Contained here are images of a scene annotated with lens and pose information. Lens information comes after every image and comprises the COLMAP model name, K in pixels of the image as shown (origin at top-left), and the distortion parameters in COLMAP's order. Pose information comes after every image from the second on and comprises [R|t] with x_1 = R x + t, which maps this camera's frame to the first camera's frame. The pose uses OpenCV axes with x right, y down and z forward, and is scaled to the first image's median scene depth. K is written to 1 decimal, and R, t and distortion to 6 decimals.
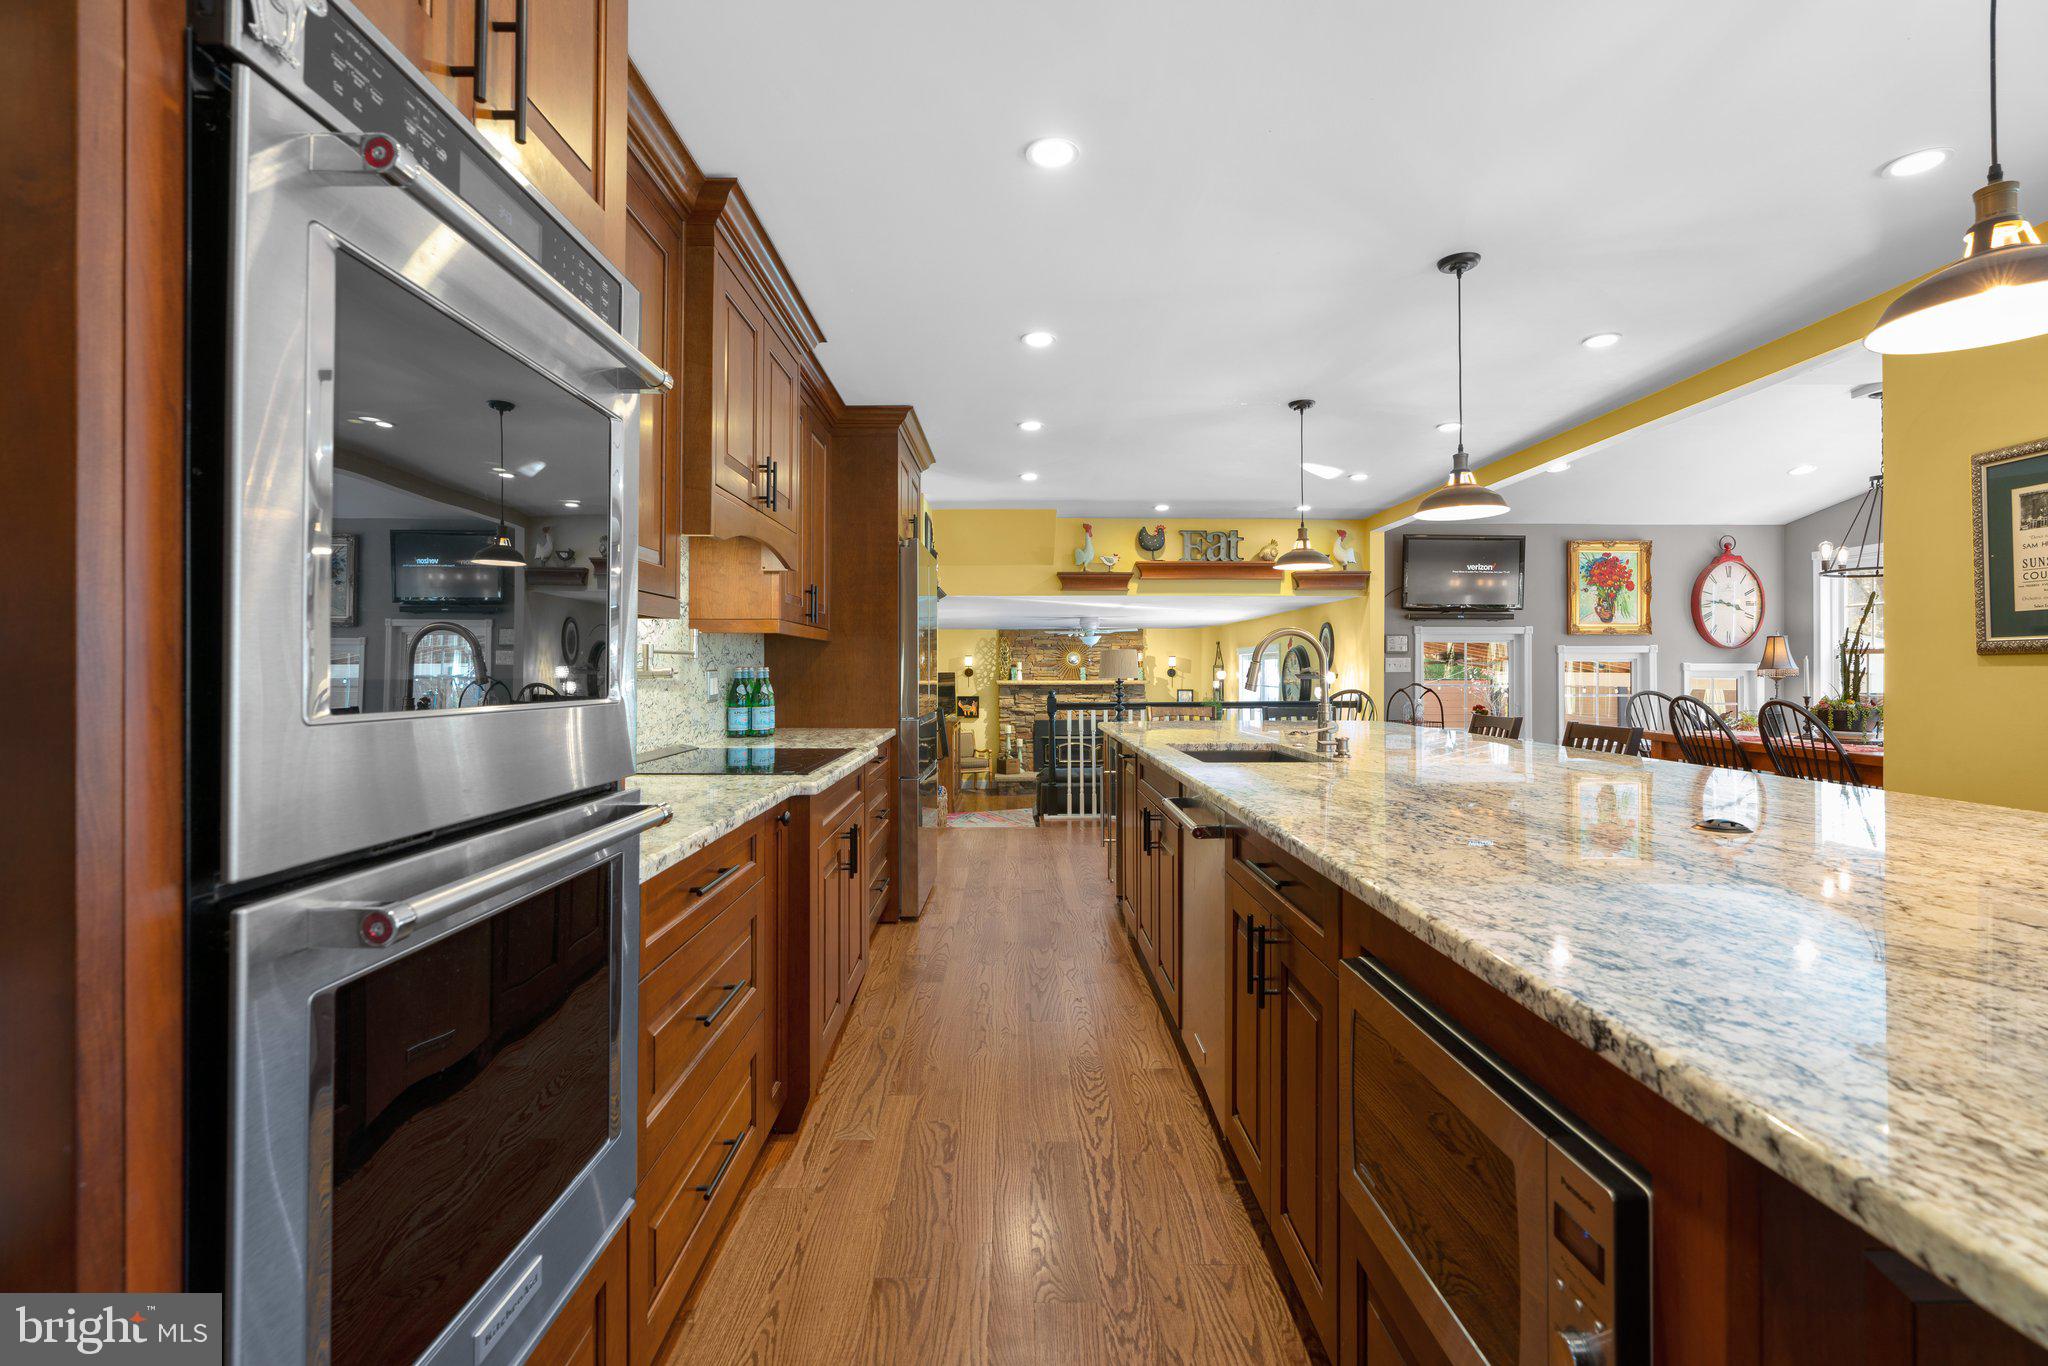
lens RADIAL K [[931.0, 0, 1055.0], [0, 931.0, 662.5], [0, 0, 1]] dist [-0.014984, 0.005411]
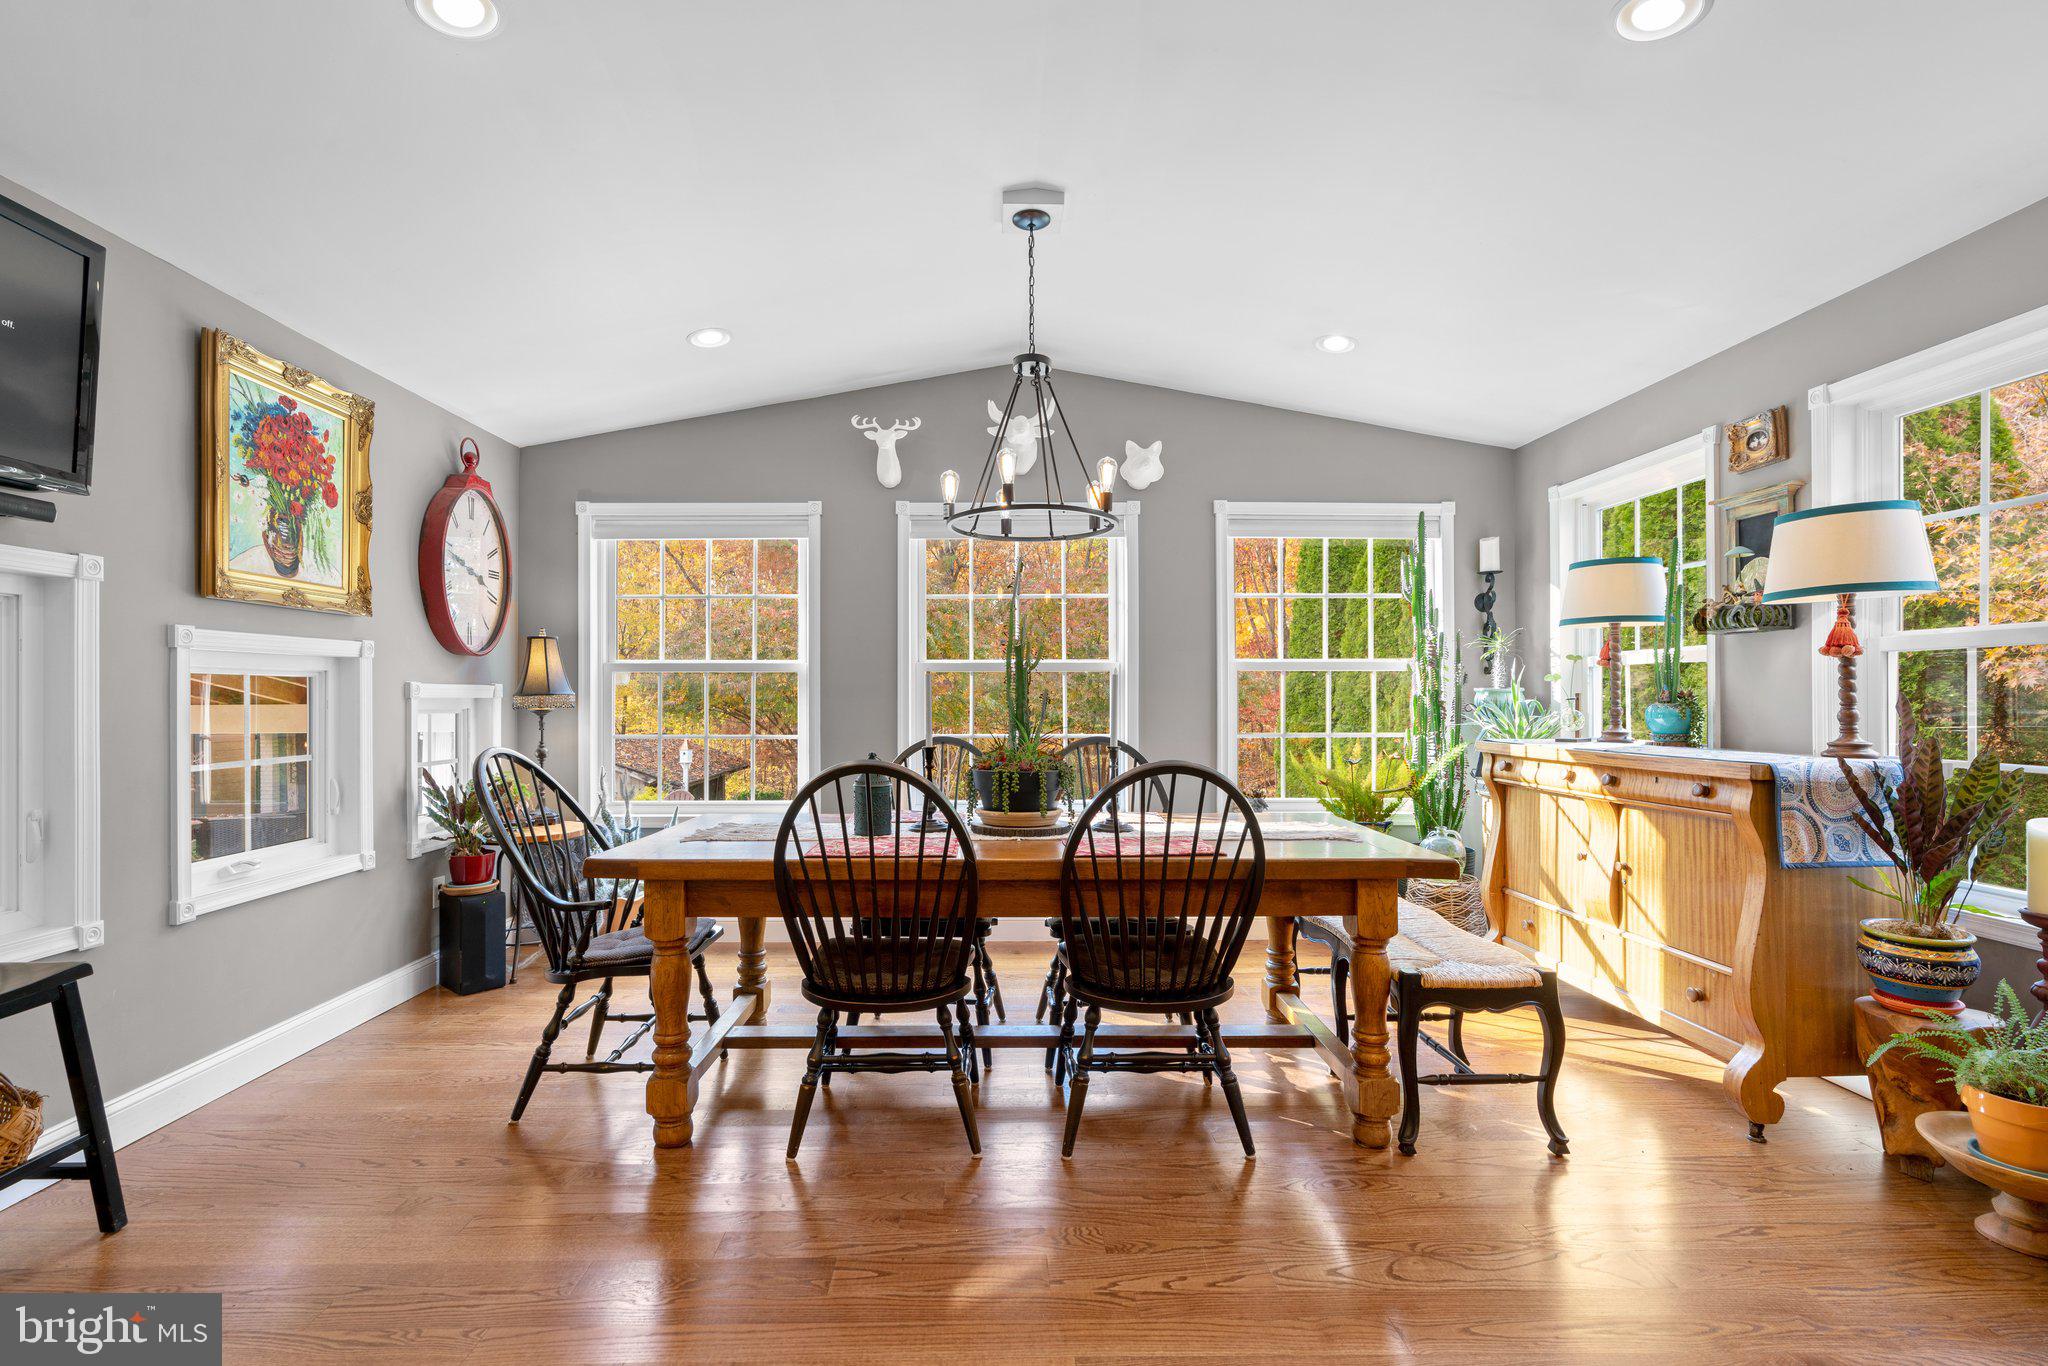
lens RADIAL K [[931.0, 0, 987.7], [0, 931.0, 692.6], [0, 0, 1]] dist [-0.014984, 0.005411]
pose [[0.025062, 0.003163, 0.999681, 0.208986], [-0.007971, 0.999964, -0.002964, 0.005628], [-0.999654, -0.007894, 0.025086, 0.690083]]
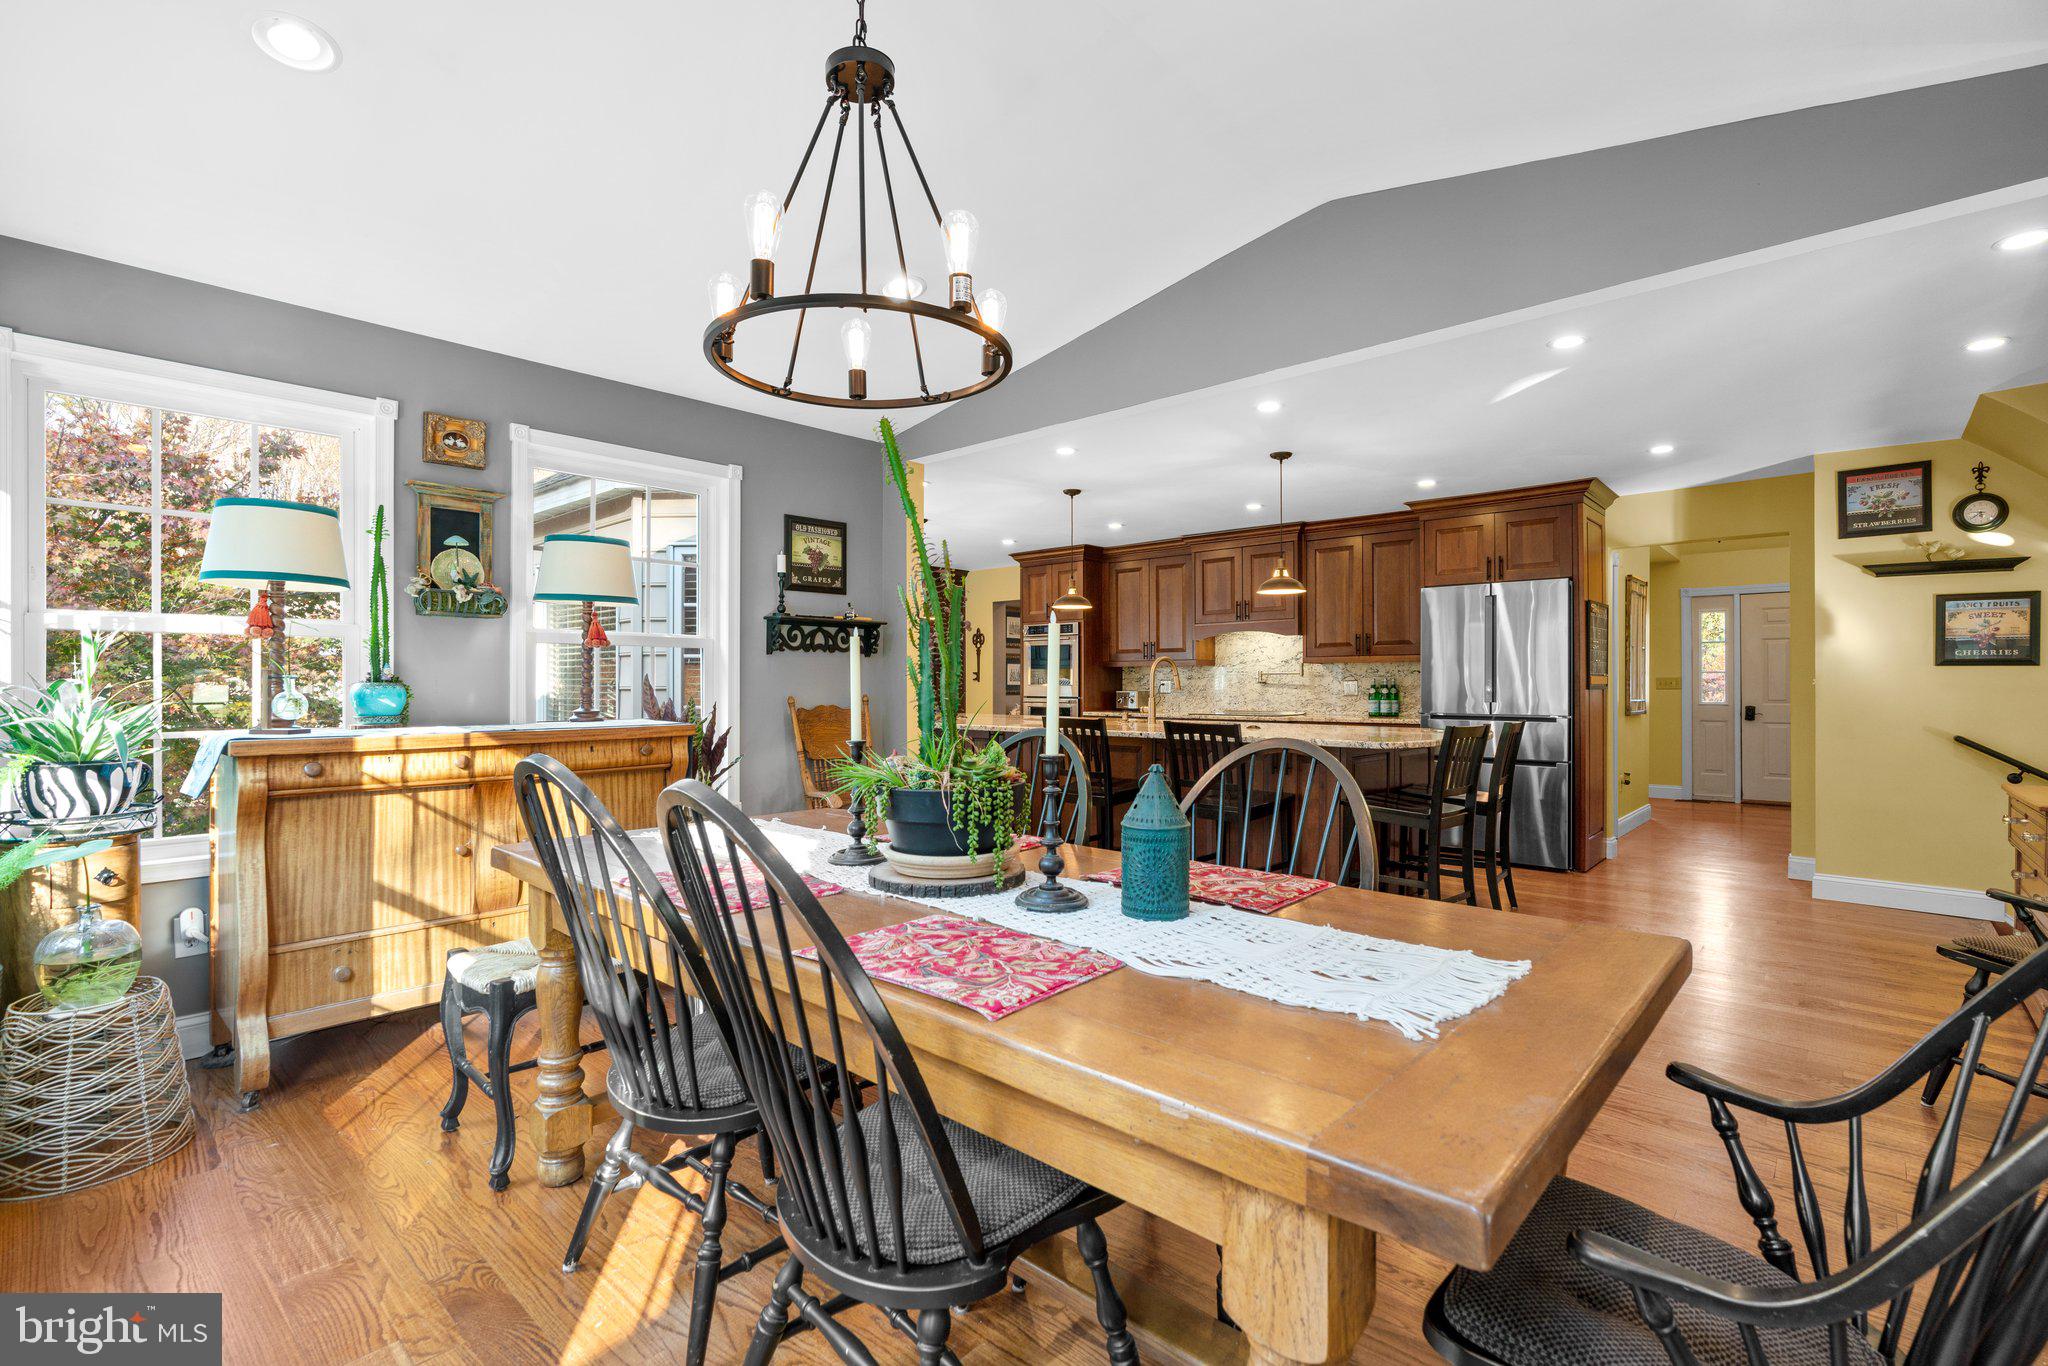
lens RADIAL K [[931.0, 0, 1021.8], [0, 931.0, 688.2], [0, 0, 1]] dist [-0.014984, 0.005411]
pose [[-0.690825, 0.002784, -0.723016, 0.741484], [0.004657, 0.999989, -0.000599, 0.010631], [0.723007, -0.003781, -0.690831, 0.860745]]
